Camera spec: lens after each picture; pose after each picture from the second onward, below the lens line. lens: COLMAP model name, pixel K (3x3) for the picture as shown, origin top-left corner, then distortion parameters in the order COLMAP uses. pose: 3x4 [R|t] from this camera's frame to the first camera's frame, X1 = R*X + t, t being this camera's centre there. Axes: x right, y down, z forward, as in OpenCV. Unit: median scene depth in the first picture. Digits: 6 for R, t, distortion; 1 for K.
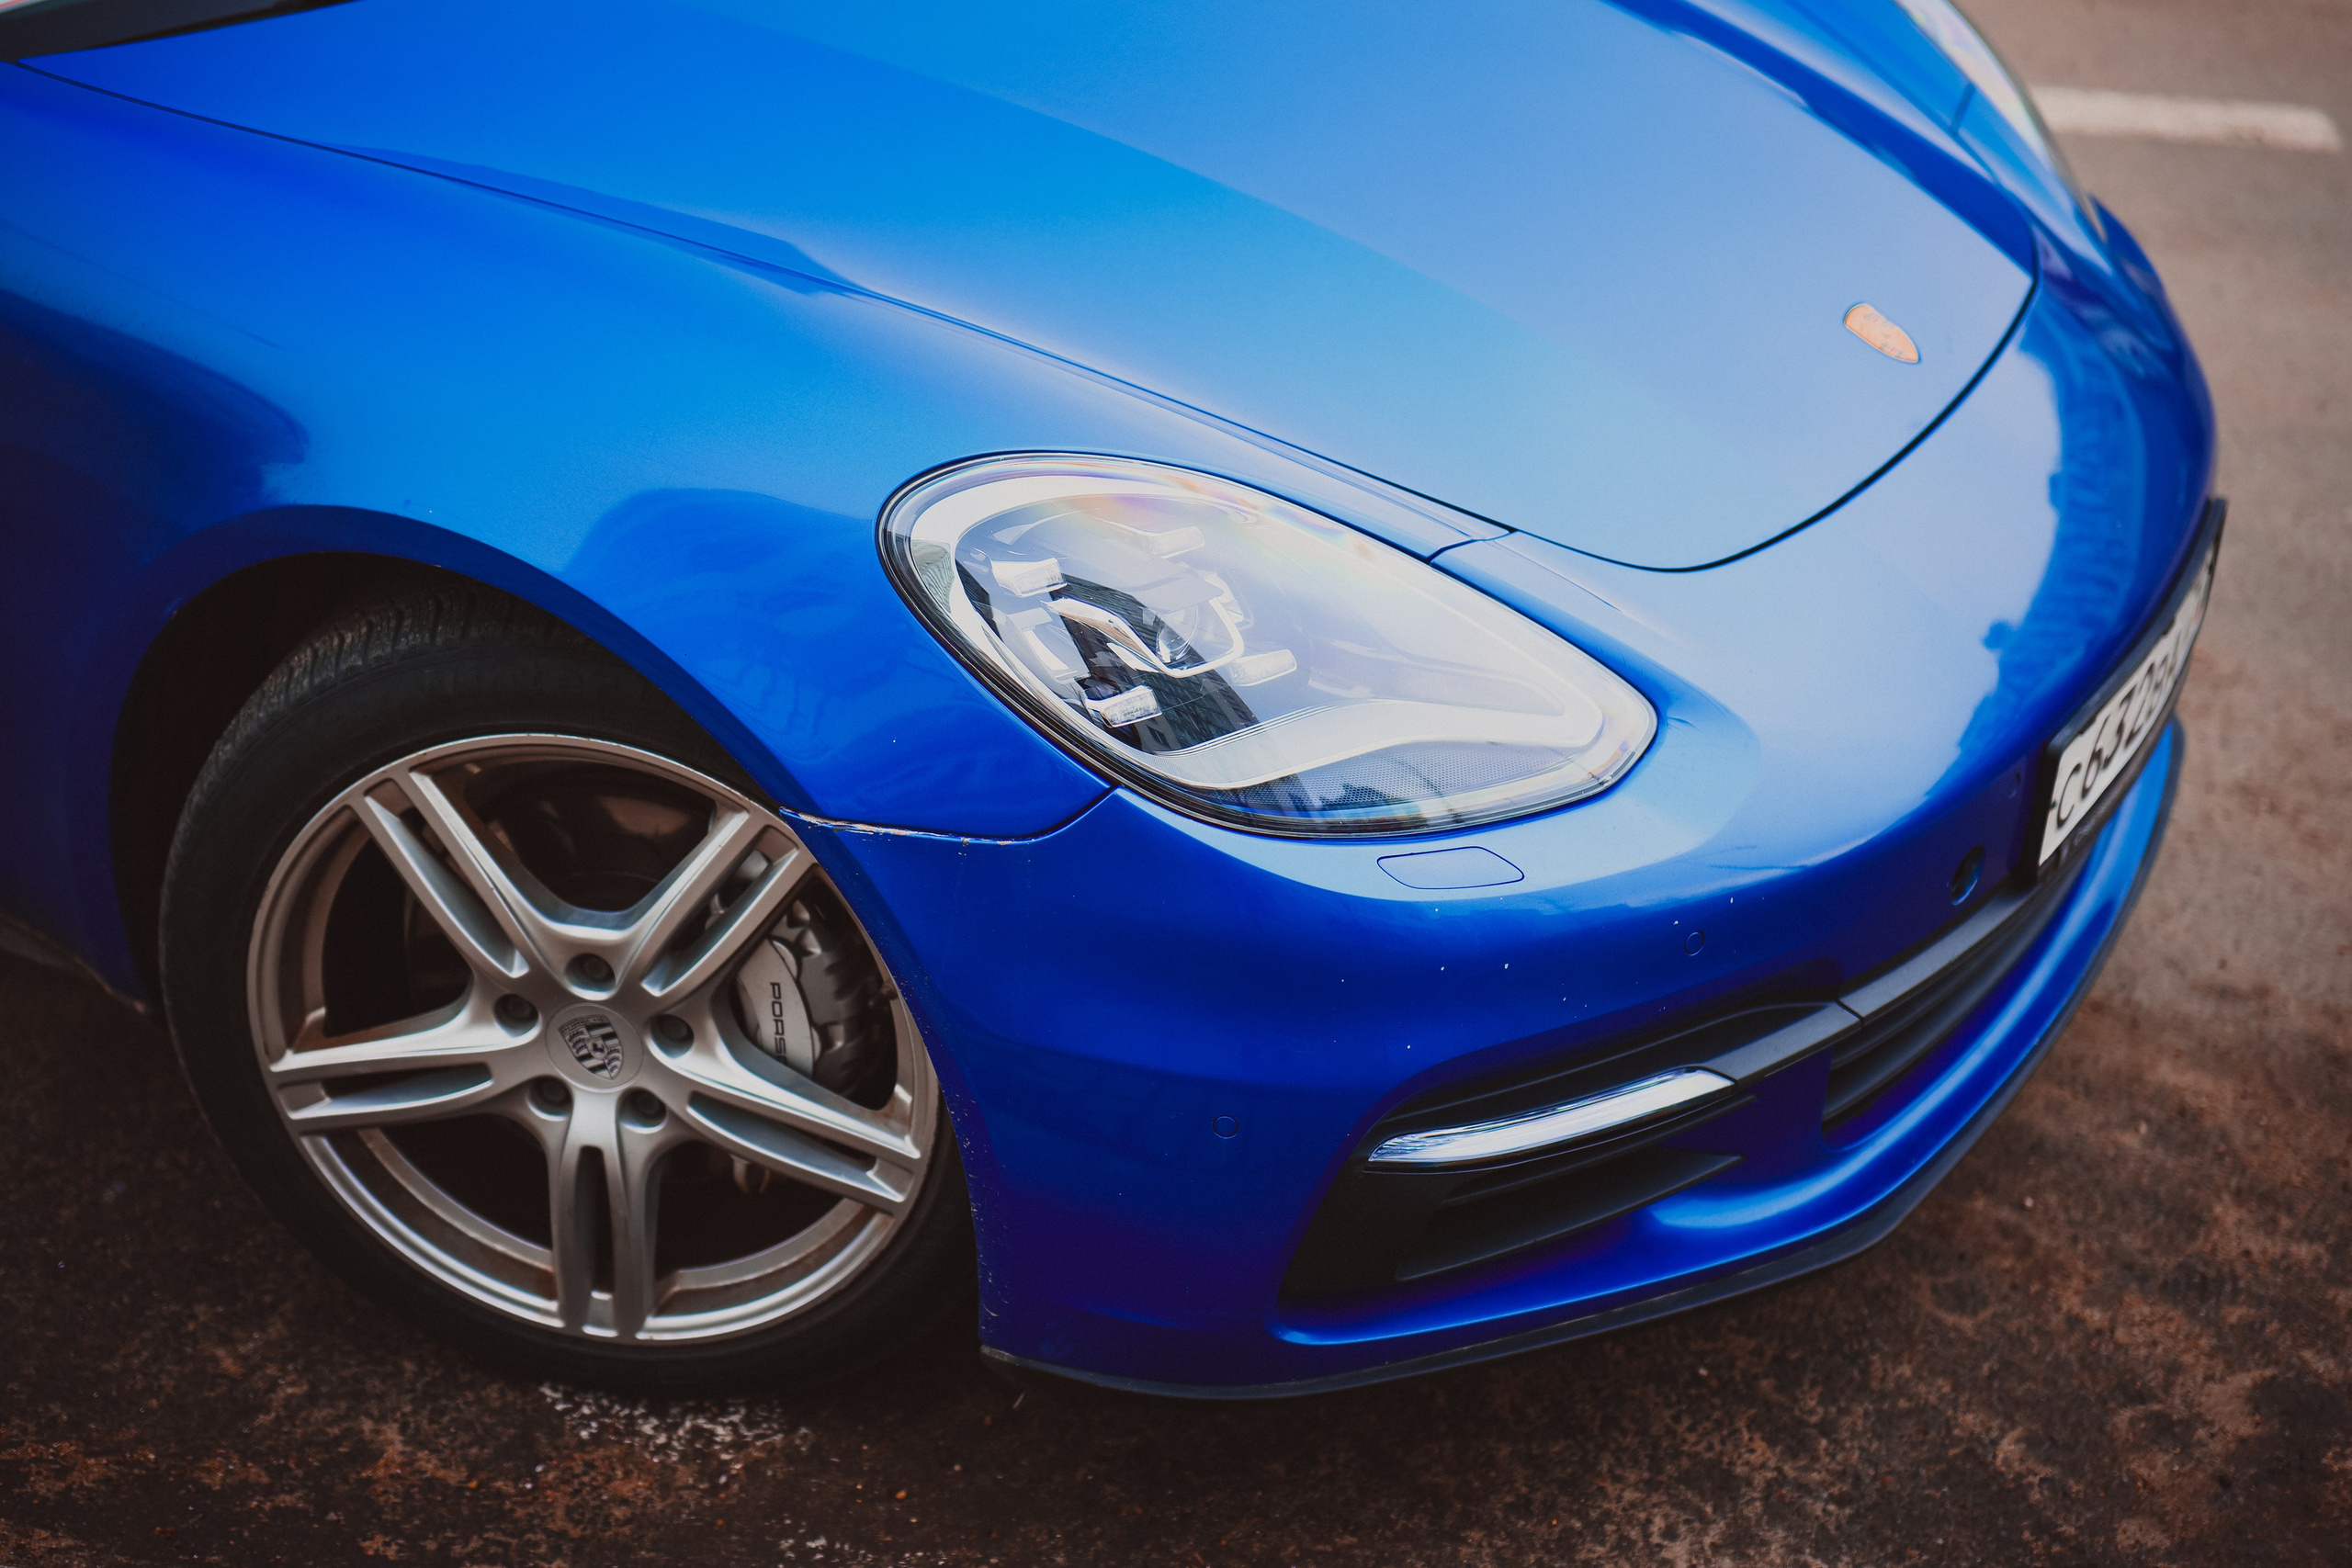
lens RADIAL K [[3429.3, 0, 1169.6], [0, 3429.3, 816.8], [0, 0, 1]] dist [0.030302, 0.077926]
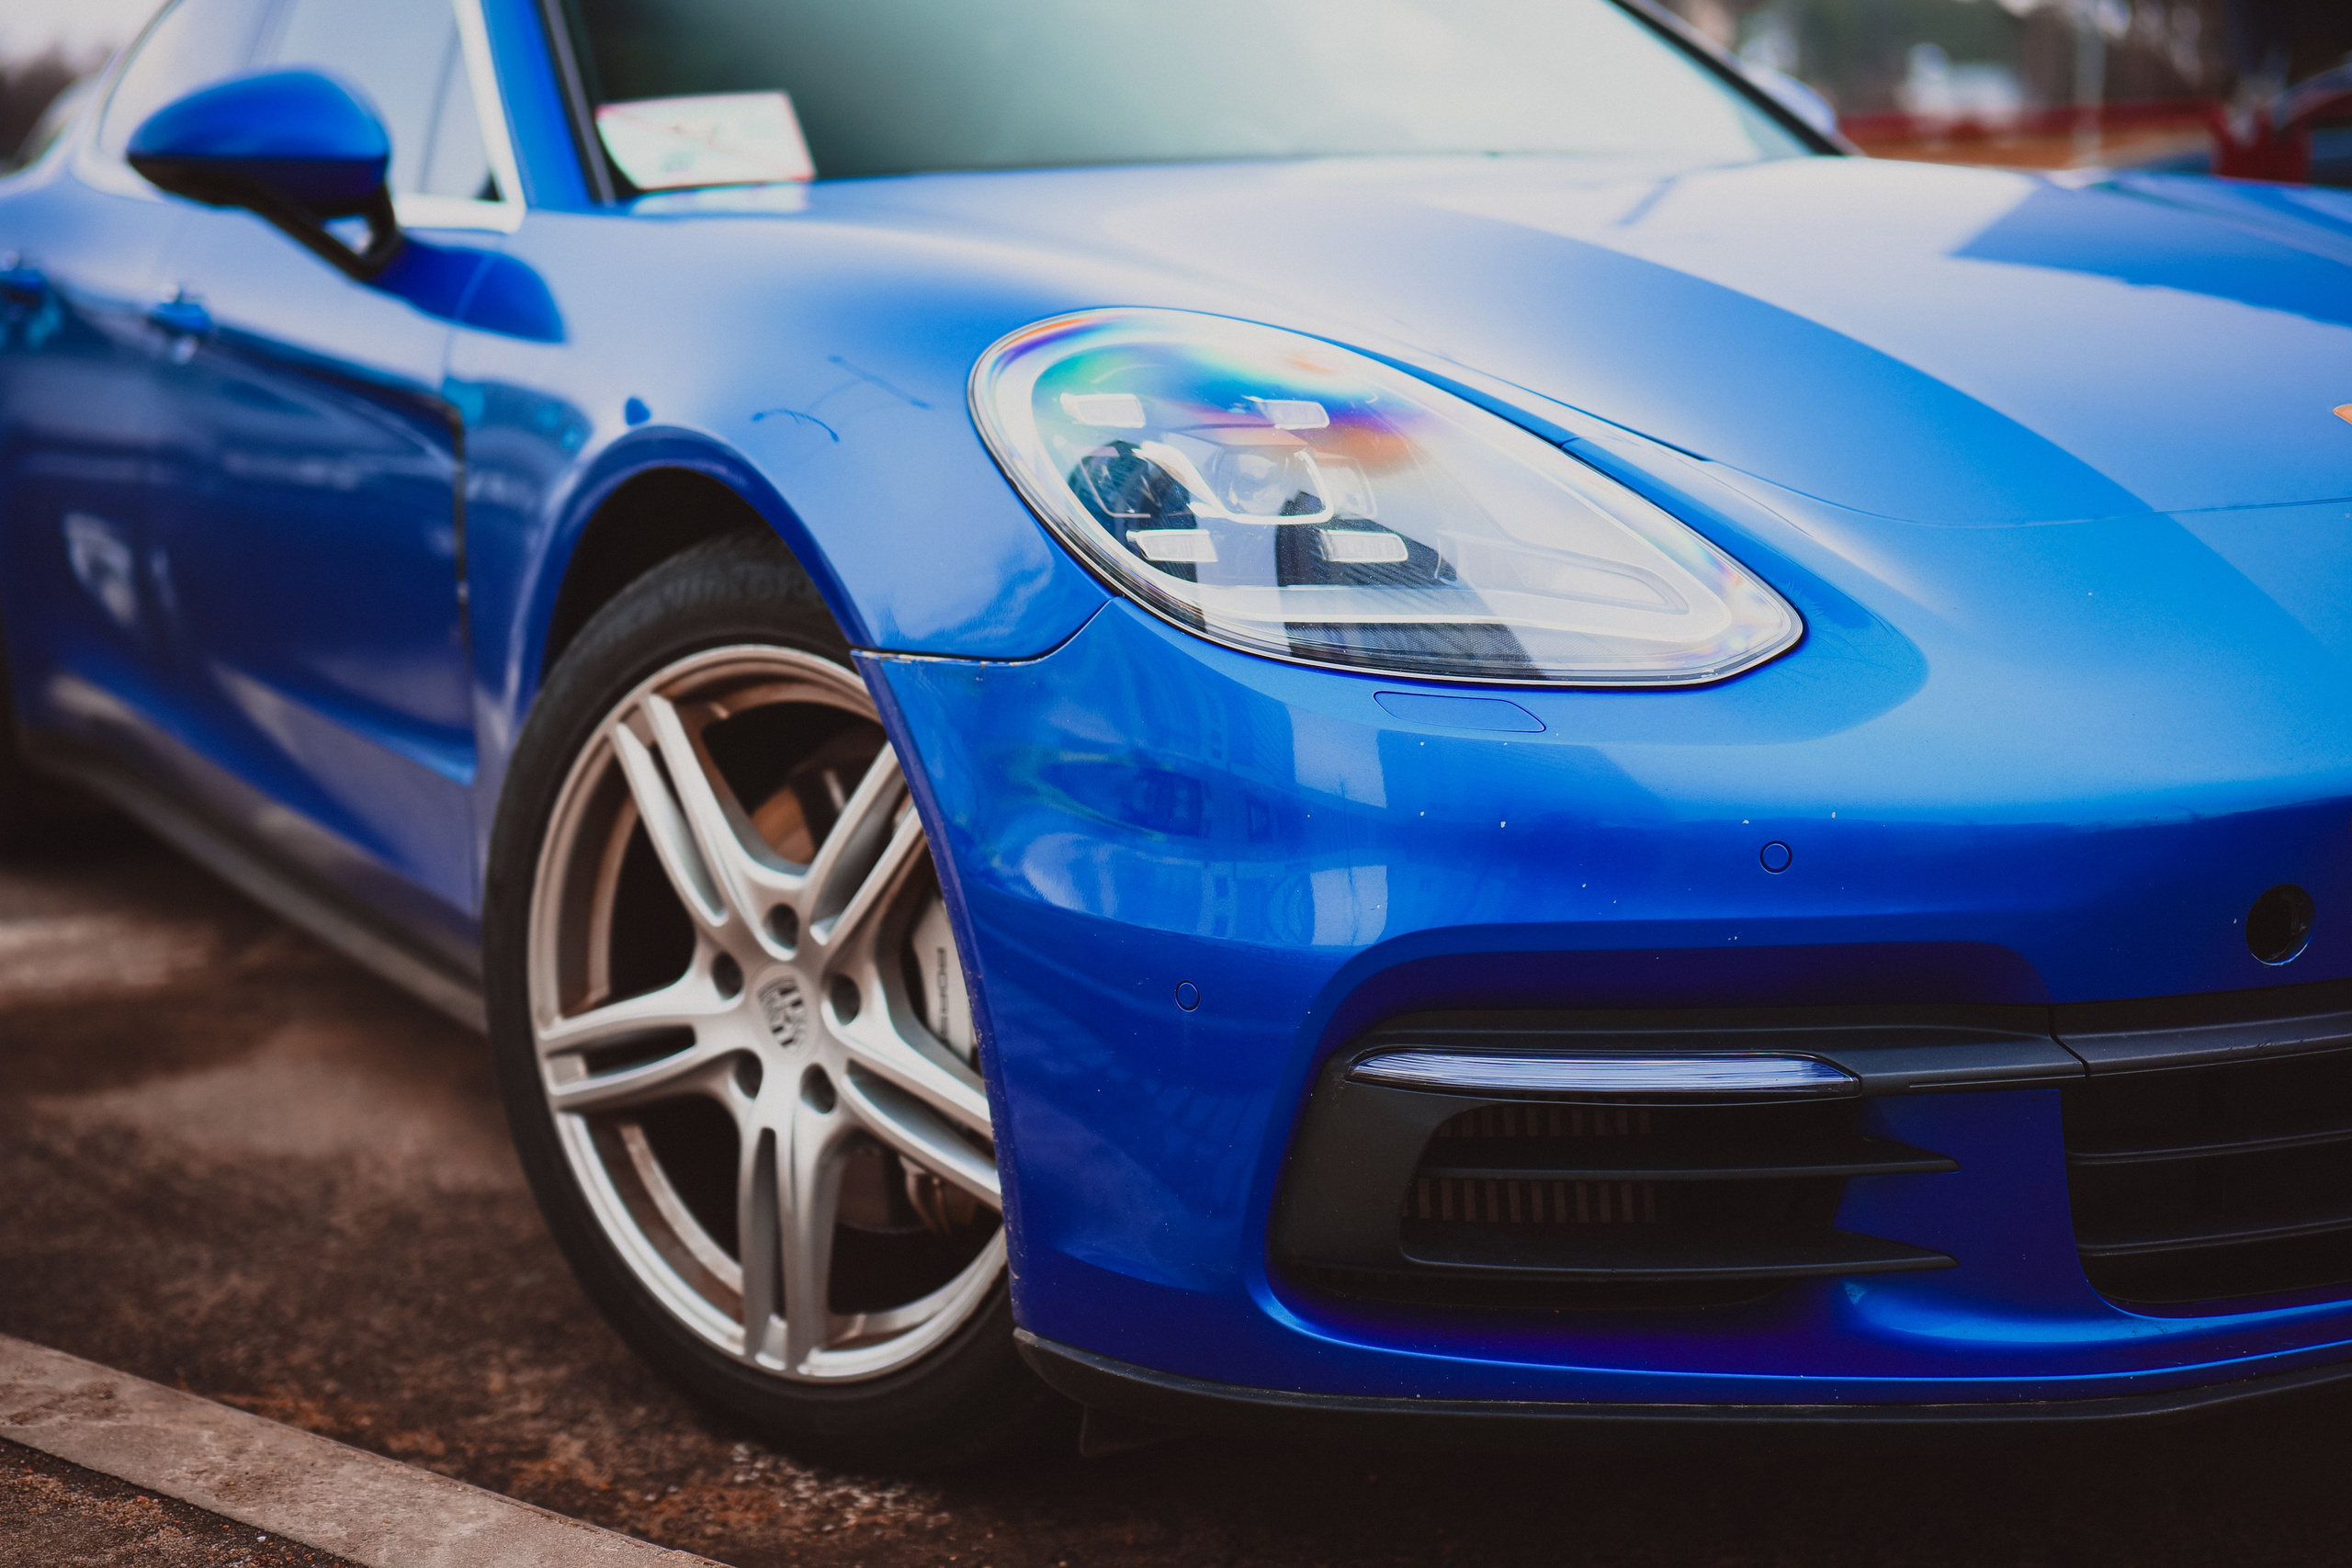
lens RADIAL K [[3429.3, 0, 1169.6], [0, 3429.3, 816.8], [0, 0, 1]] dist [0.030302, 0.077926]
pose [[0.864856, 0.040682, -0.500369, 0.403000], [-0.218998, 0.927447, -0.303120, 0.282240], [0.451734, 0.371735, 0.811017, 0.248564]]
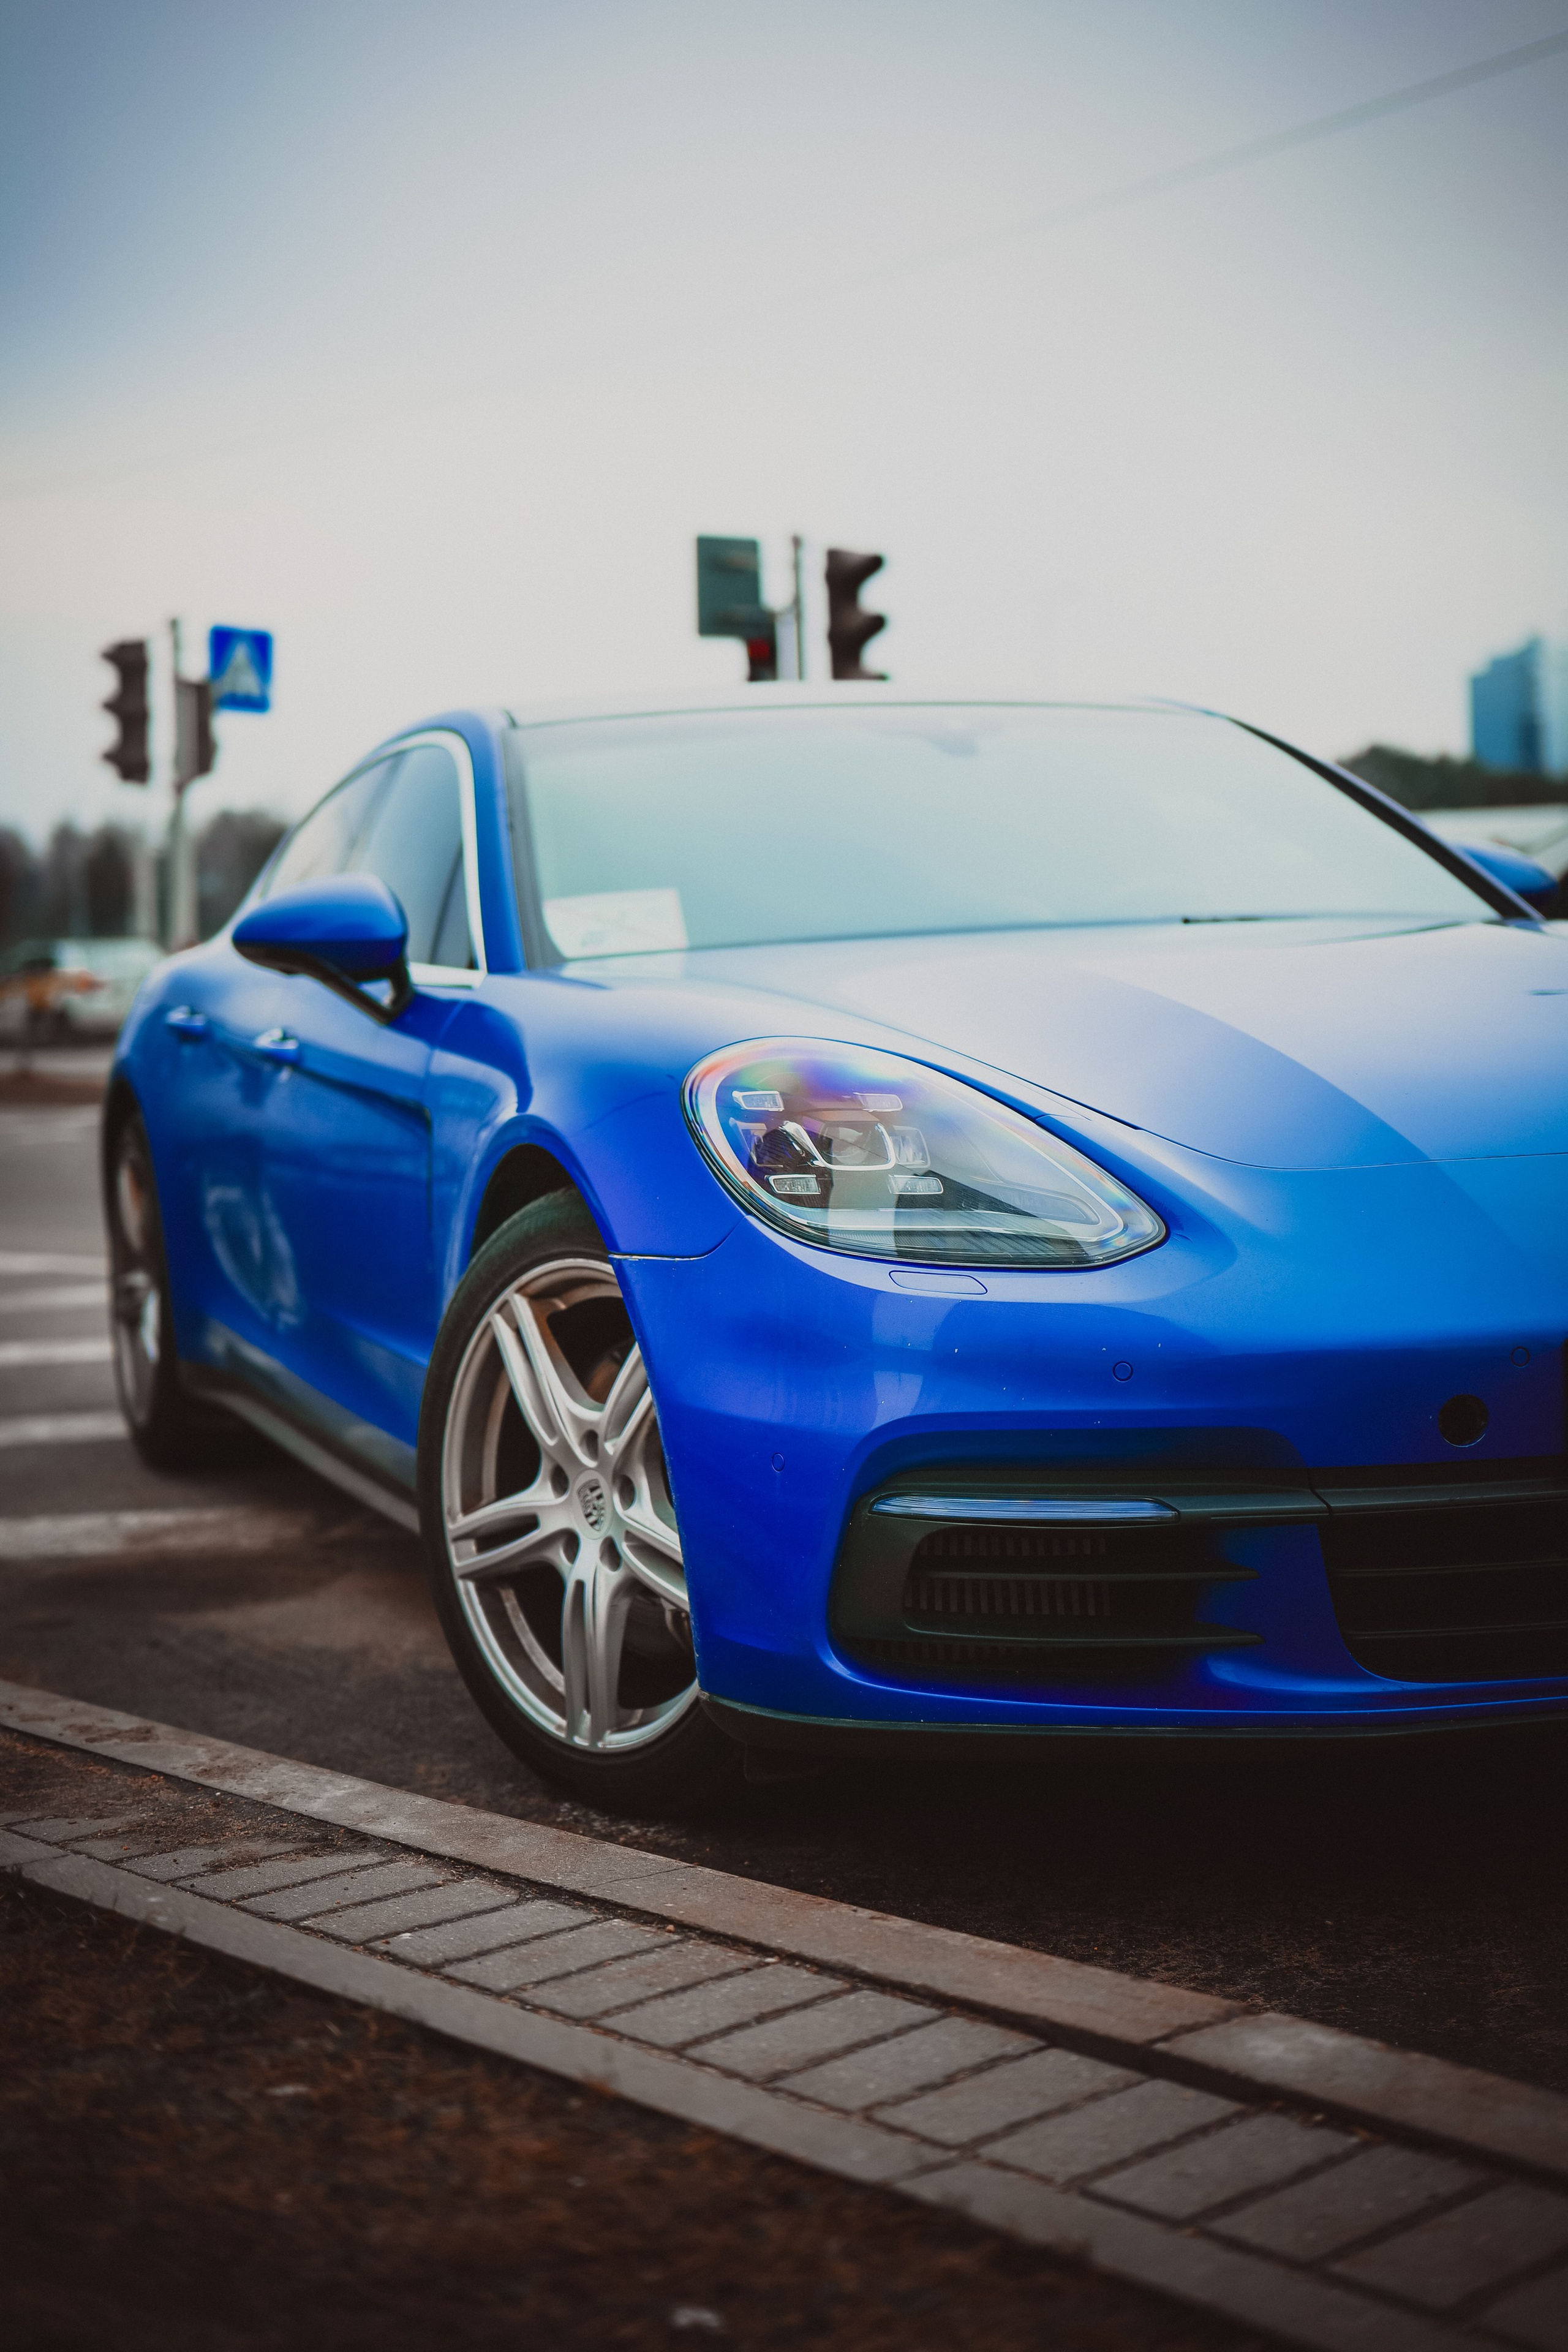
lens RADIAL K [[3429.7, 0, 784.0], [0, 3429.7, 1176.0], [0, 0, 1]] dist [0.030302, 0.077926]
pose [[0.761388, -0.017061, -0.648071, 0.829066], [-0.282297, 0.891179, -0.355118, 0.432021], [0.583606, 0.453331, 0.673717, 0.012586]]
